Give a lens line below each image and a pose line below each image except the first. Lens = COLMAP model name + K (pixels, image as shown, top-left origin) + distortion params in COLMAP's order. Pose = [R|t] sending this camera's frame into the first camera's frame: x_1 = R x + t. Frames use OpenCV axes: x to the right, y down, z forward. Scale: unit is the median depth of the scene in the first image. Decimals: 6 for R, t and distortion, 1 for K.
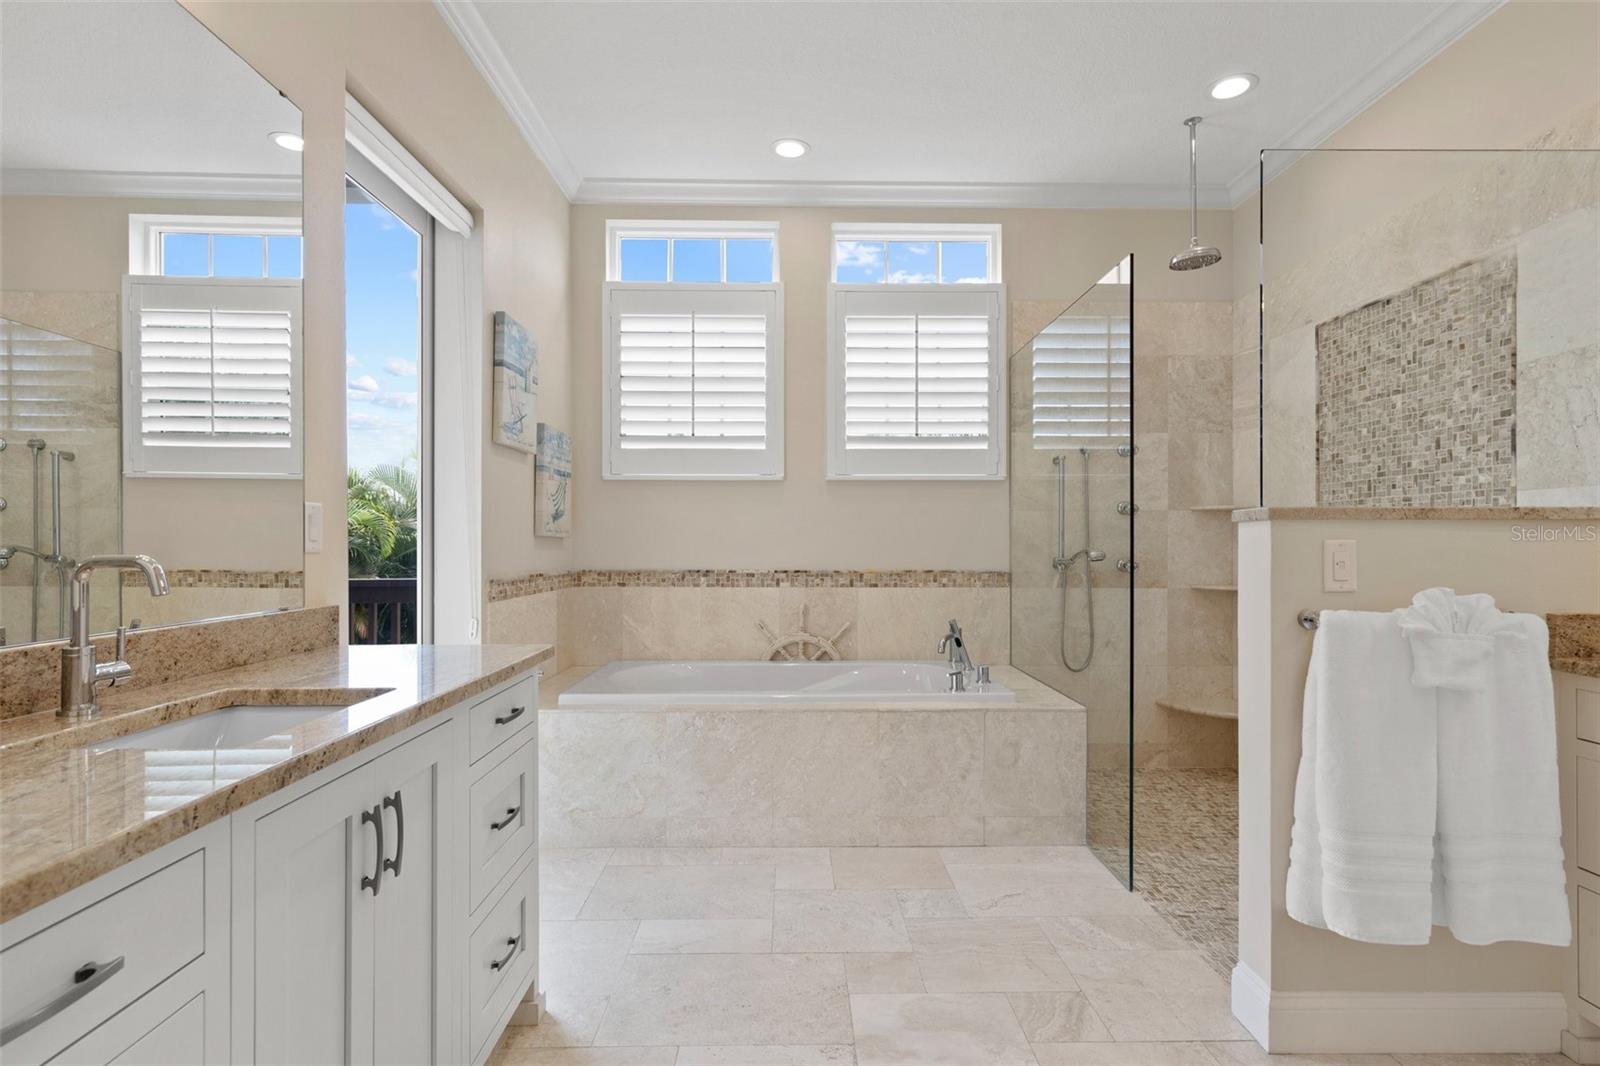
lens RADIAL K [[740.7, 0, 800.1], [0, 740.7, 537.4], [0, 0, 1]] dist [-0.002037, -0.000307]
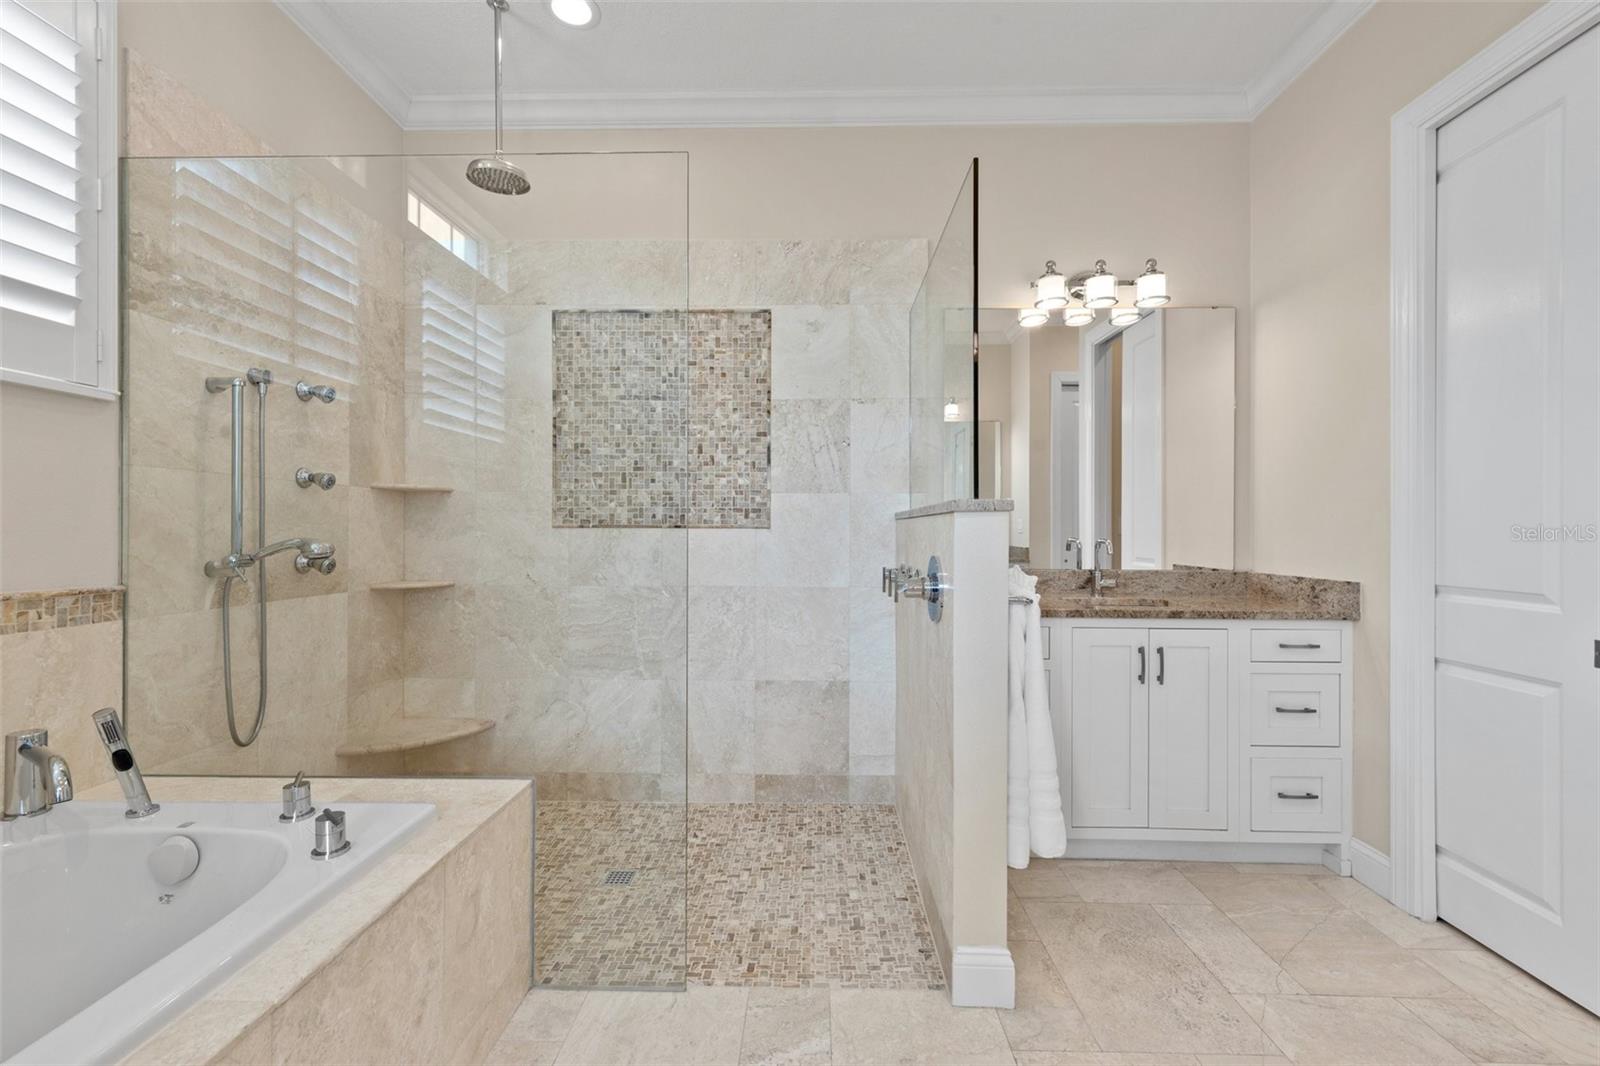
lens RADIAL K [[658.9, 0, 800.0], [0, 658.9, 527.7], [0, 0, 1]] dist [-0.001333, -0.000186]
pose [[0.032975, 0.003819, 0.999449, -0.192225], [-0.010137, 0.999943, -0.003486, 0.003710], [-0.999405, -0.010017, 0.033012, 0.732542]]
